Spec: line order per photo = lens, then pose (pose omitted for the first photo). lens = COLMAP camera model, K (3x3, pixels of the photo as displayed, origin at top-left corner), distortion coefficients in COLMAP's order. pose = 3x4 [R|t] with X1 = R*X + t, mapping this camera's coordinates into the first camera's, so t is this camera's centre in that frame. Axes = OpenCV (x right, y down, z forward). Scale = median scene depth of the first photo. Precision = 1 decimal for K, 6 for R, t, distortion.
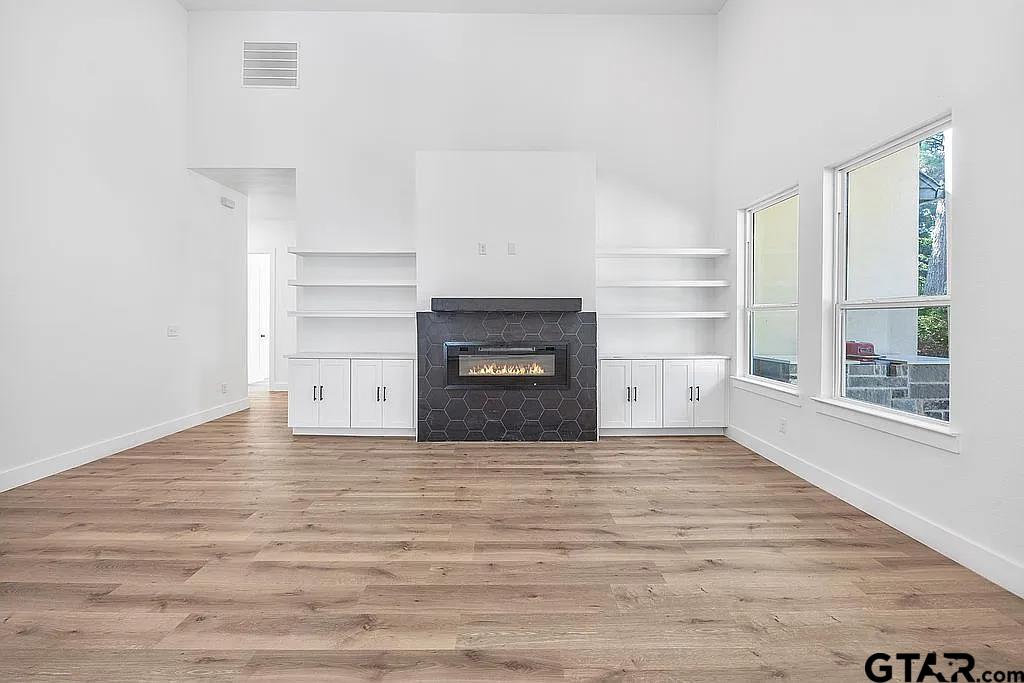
lens RADIAL K [[391.5, 0, 515.4], [0, 391.5, 316.4], [0, 0, 1]] dist [-0.009824, 0.000544]
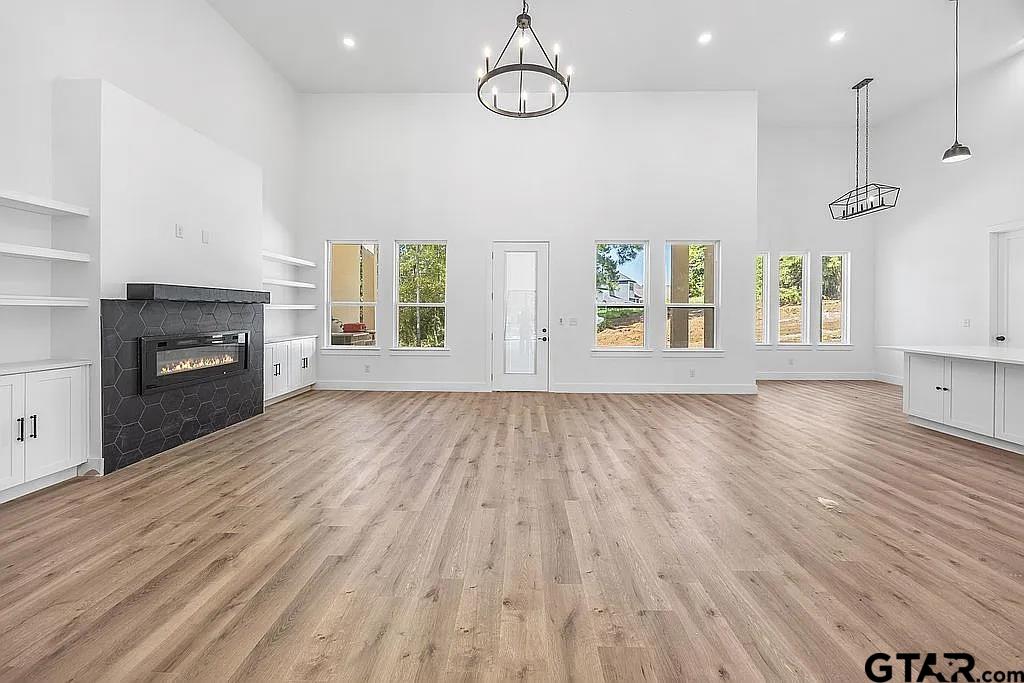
lens RADIAL K [[391.5, 0, 515.4], [0, 391.5, 316.4], [0, 0, 1]] dist [-0.009824, 0.000544]
pose [[0.025043, -0.012349, 0.999610, -0.954692], [-0.015607, 0.999797, 0.012742, -0.000840], [-0.999565, -0.015920, 0.024846, 0.209283]]
